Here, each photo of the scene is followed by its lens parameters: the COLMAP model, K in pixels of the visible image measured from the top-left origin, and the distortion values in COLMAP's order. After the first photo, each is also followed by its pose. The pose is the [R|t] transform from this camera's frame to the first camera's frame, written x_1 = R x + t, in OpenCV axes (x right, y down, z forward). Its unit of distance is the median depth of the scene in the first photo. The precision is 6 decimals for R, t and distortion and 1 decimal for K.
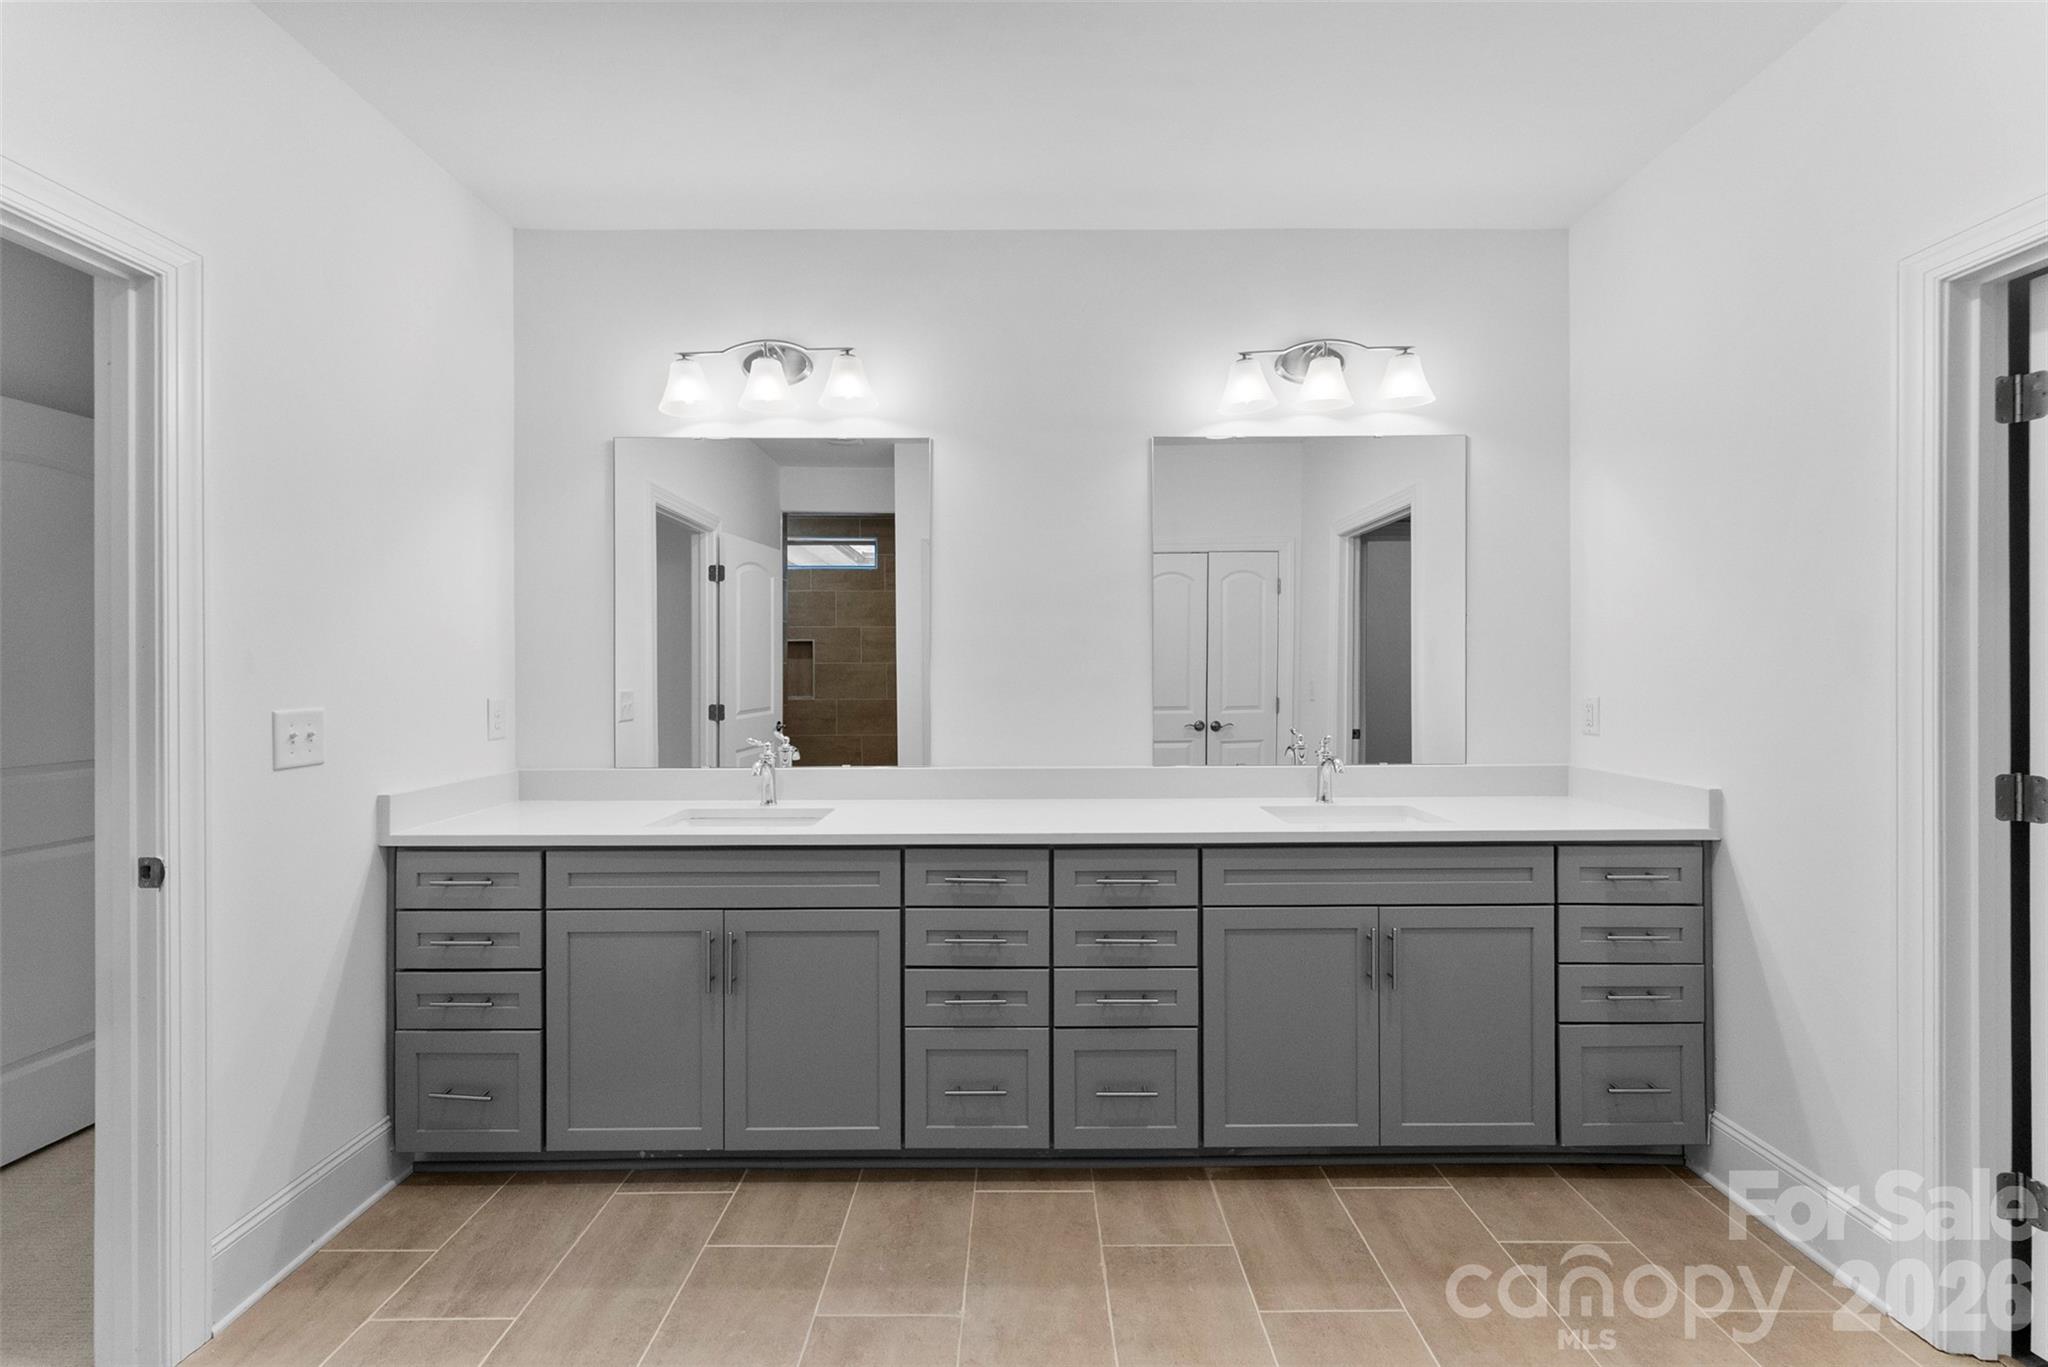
lens RADIAL K [[825.6, 0, 1055.9], [0, 825.6, 687.6], [0, 0, 1]] dist [0.000852, -0.000155]
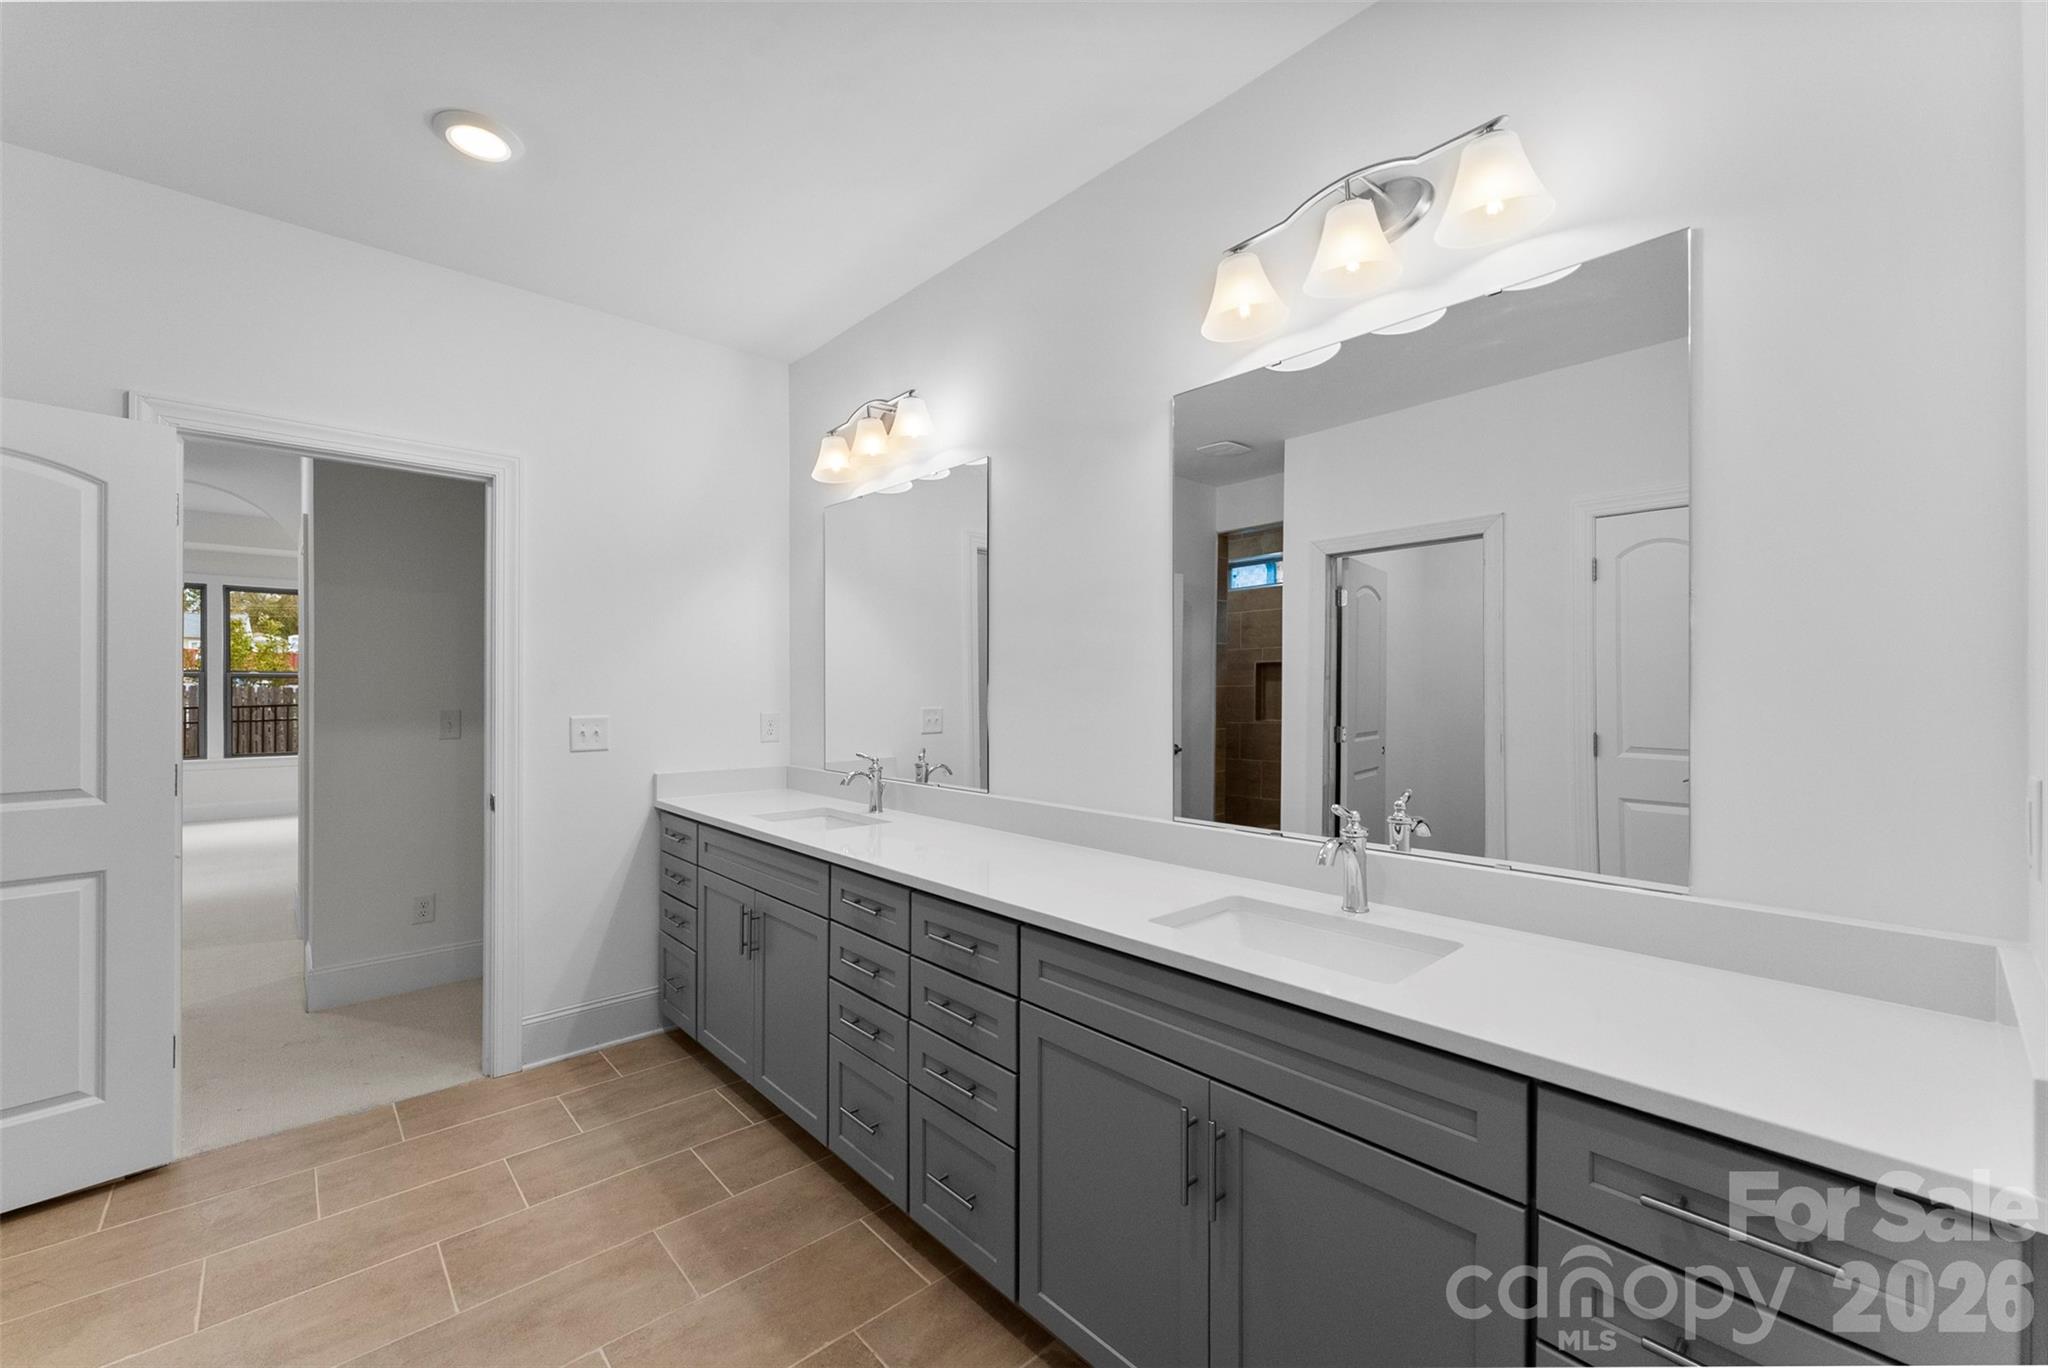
lens RADIAL K [[825.6, 0, 965.1], [0, 825.6, 705.6], [0, 0, 1]] dist [0.000852, -0.000155]
pose [[0.656003, 0.018796, -0.754524, 0.735491], [-0.021390, 0.999751, 0.006307, -0.018415], [0.754455, 0.012002, 0.656242, 0.443111]]
